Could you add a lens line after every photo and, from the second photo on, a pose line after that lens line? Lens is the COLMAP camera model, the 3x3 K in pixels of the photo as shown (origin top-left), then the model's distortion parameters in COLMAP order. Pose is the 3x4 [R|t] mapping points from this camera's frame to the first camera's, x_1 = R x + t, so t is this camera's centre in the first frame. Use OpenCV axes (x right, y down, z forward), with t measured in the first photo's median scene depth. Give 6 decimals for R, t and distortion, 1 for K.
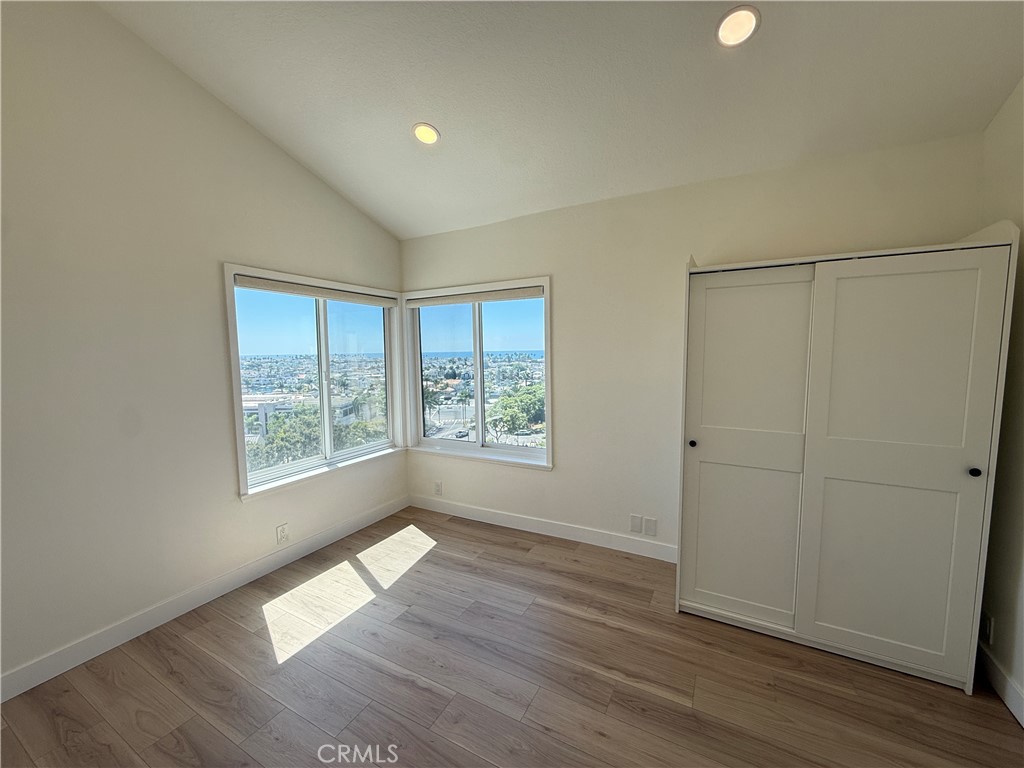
lens RADIAL K [[408.2, 0, 512.0], [0, 408.2, 384.0], [0, 0, 1]] dist [-0.000329, 0.000592]
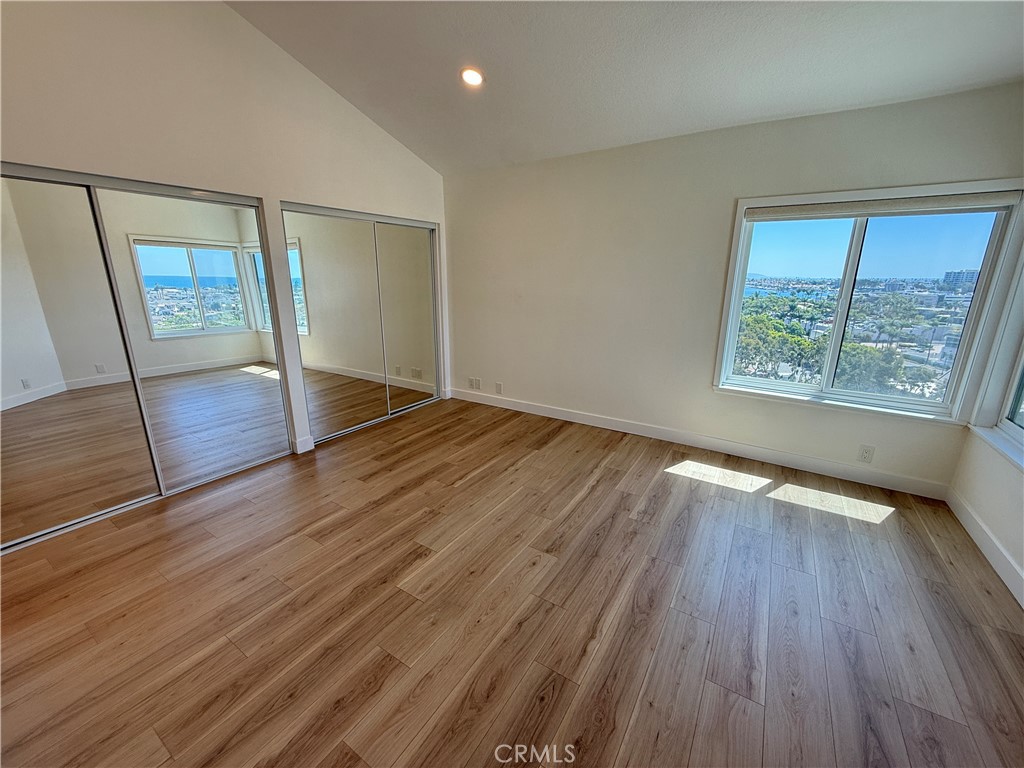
lens RADIAL K [[408.2, 0, 512.0], [0, 408.2, 384.0], [0, 0, 1]] dist [-0.000329, 0.000592]
pose [[-0.088921, 0.262585, -0.960803, 0.625592], [-0.081550, 0.959466, 0.269767, -0.037154], [0.992695, 0.102342, -0.063903, 0.399935]]
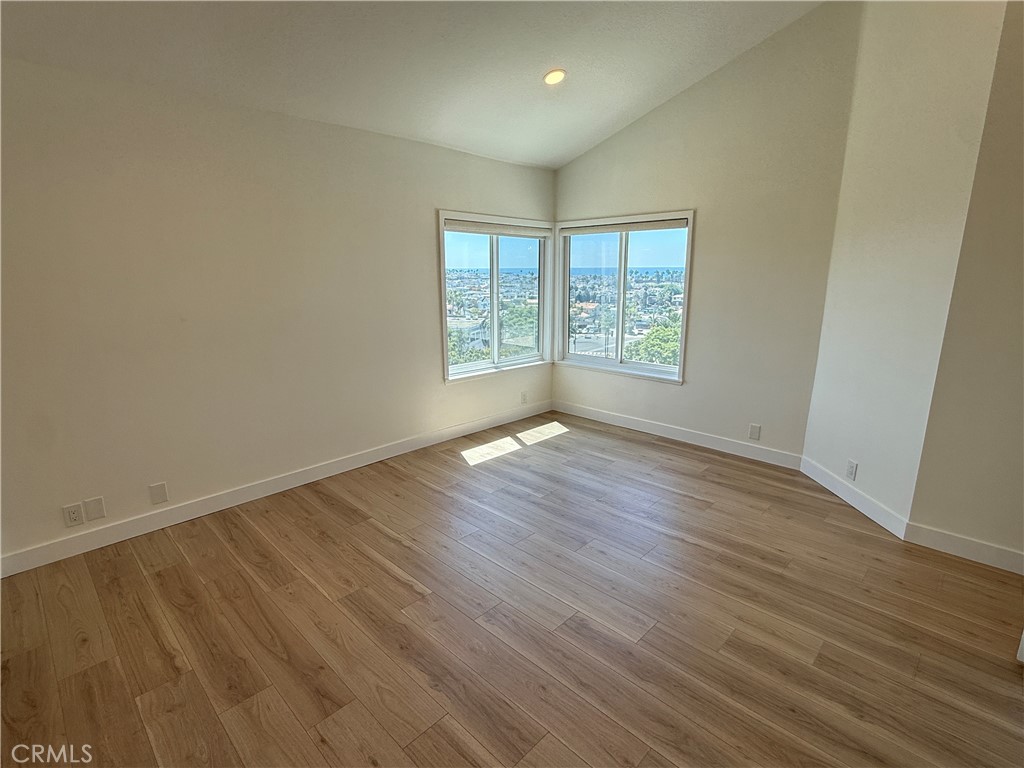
lens RADIAL K [[503.2, 0, 512.0], [0, 503.2, 384.0], [0, 0, 1]] dist [0.003636, -0.000419]
pose [[0.958860, 0.071241, -0.274793, 0.034734], [-0.029815, 0.987918, 0.152086, 0.011971], [0.282308, -0.137636, 0.949399, -0.566230]]
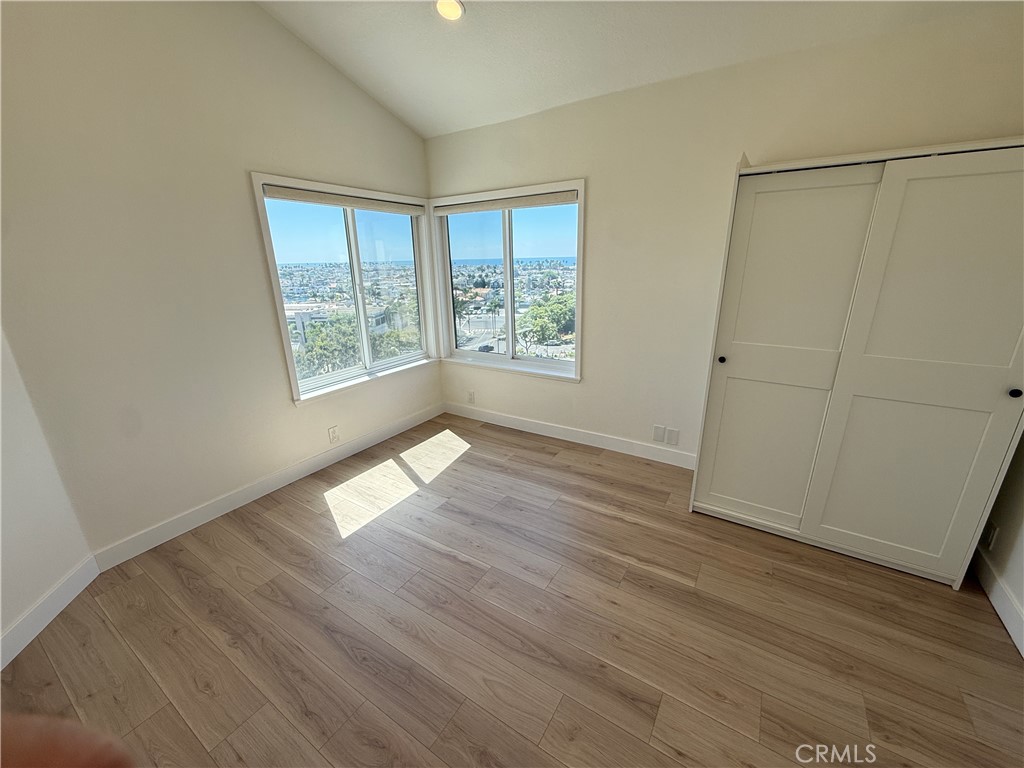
lens RADIAL K [[408.2, 0, 512.0], [0, 408.2, 384.0], [0, 0, 1]] dist [-0.000329, 0.000592]
pose [[0.997364, 0.015829, -0.070813, -0.000230], [-0.000045, 0.976049, 0.217553, -0.011181], [0.072561, -0.216976, 0.973476, -0.021245]]
